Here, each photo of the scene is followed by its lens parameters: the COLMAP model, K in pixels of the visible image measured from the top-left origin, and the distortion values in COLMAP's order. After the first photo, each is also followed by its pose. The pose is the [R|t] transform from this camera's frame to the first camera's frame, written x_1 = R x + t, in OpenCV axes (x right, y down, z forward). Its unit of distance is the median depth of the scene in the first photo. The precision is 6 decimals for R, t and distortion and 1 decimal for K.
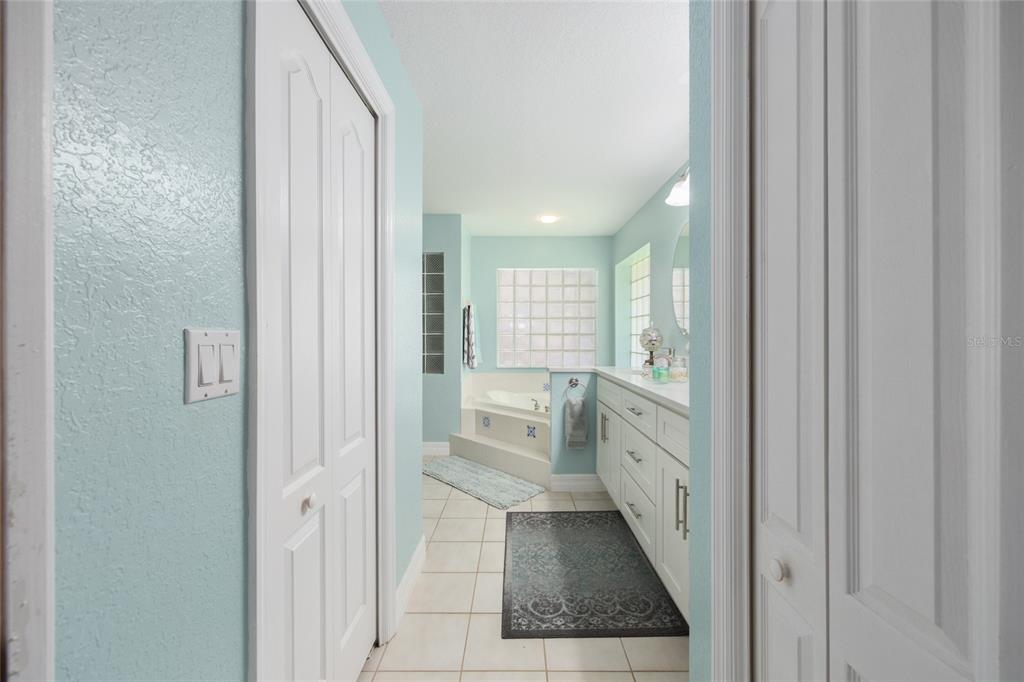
lens RADIAL K [[409.9, 0, 515.4], [0, 409.9, 337.5], [0, 0, 1]] dist [-0.001445, -0.000043]
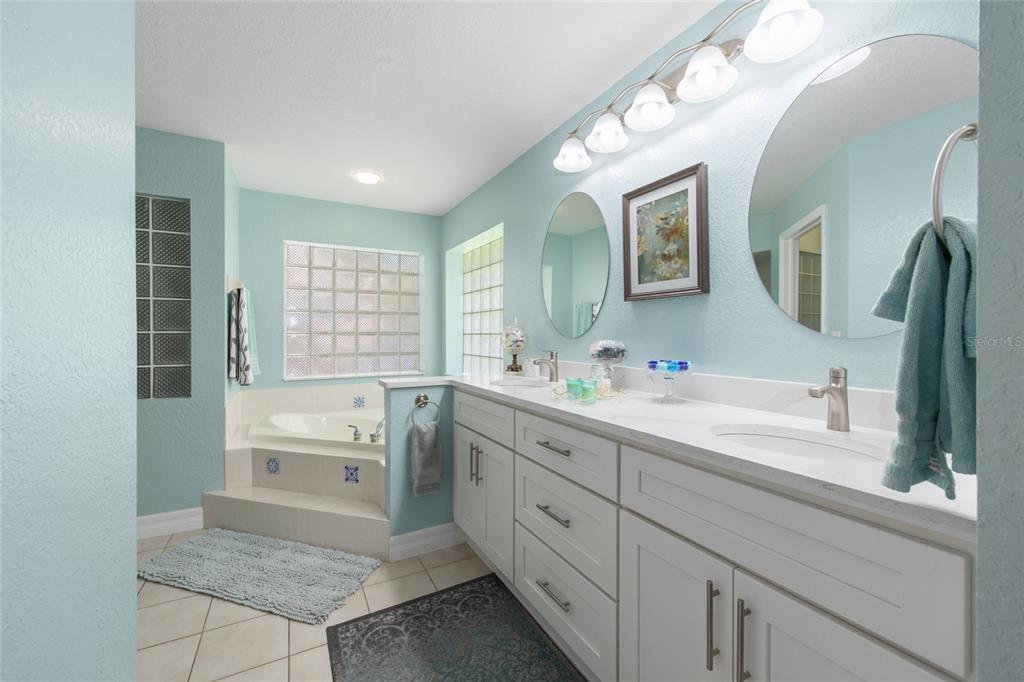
lens RADIAL K [[409.9, 0, 515.4], [0, 409.9, 337.5], [0, 0, 1]] dist [-0.001445, -0.000043]
pose [[0.874945, -0.002406, 0.484216, -0.049810], [0.001640, 0.999997, 0.002006, -0.001236], [-0.484219, -0.000962, 0.874946, 0.246645]]
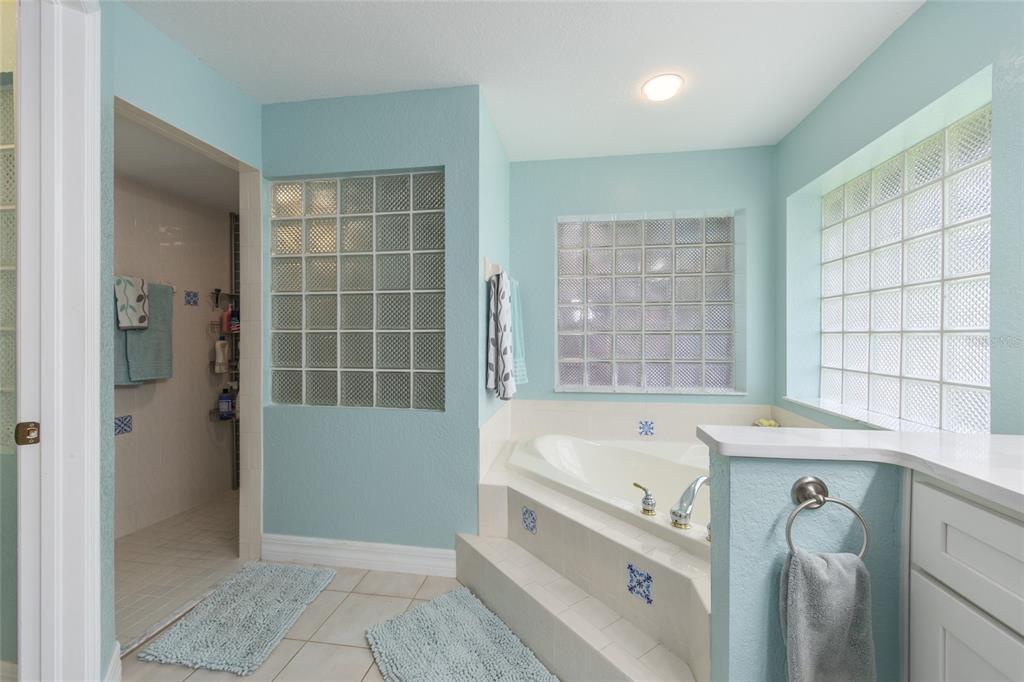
lens RADIAL K [[409.9, 0, 515.4], [0, 409.9, 337.5], [0, 0, 1]] dist [-0.001445, -0.000043]
pose [[0.988352, 0.001434, -0.152181, -0.017127], [-0.001178, 0.999998, 0.001769, -0.001577], [0.152184, -0.001569, 0.988351, 0.563951]]
